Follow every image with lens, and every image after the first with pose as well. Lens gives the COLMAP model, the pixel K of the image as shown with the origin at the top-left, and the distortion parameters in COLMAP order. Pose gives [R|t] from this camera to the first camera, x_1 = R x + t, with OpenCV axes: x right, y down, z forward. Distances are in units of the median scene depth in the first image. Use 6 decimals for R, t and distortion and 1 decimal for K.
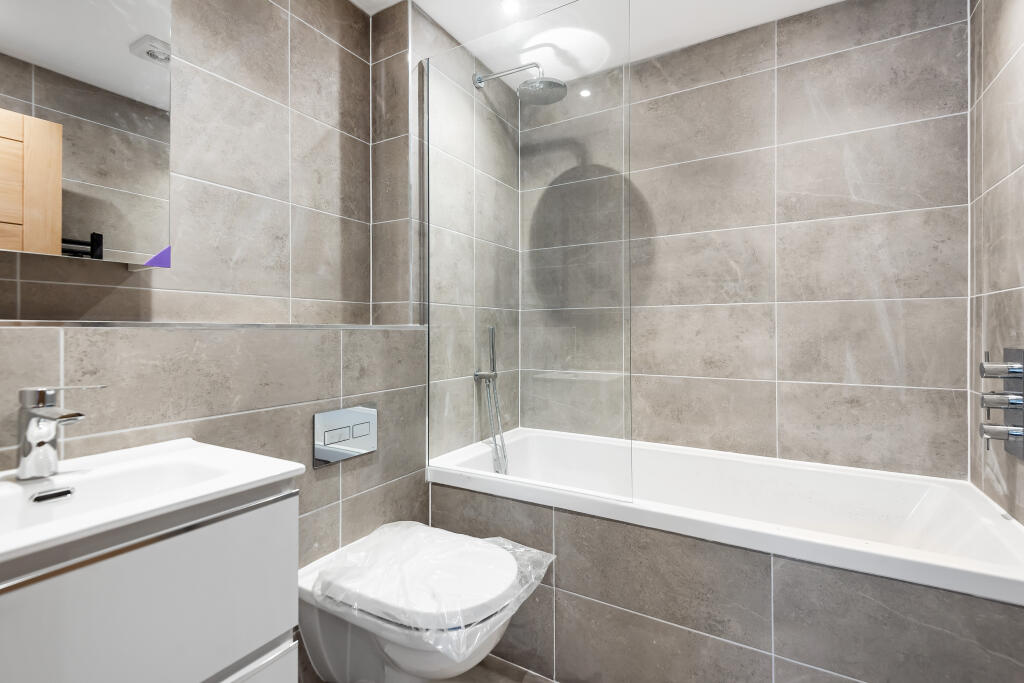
lens RADIAL K [[466.6, 0, 520.2], [0, 466.6, 332.1], [0, 0, 1]] dist [0.007999, -0.000574]
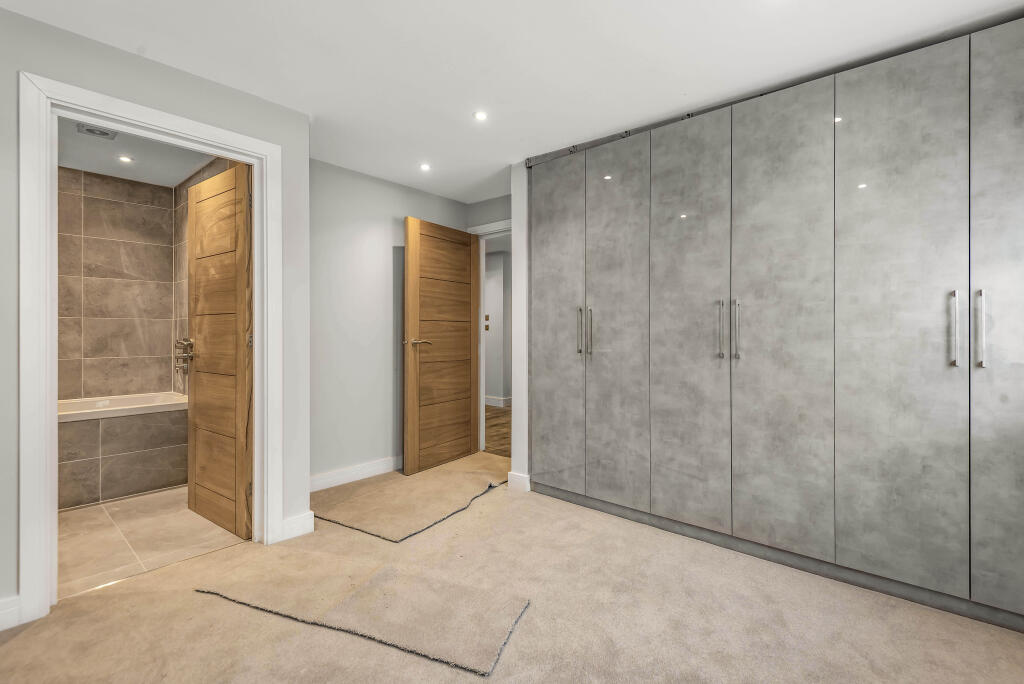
lens RADIAL K [[466.6, 0, 520.2], [0, 466.6, 332.6], [0, 0, 1]] dist [0.007999, -0.000574]
pose [[0.184656, 0.003742, 0.982796, -1.087478], [-0.006986, 0.999972, -0.002495, -0.010020], [-0.982778, -0.006405, 0.184677, -1.202927]]
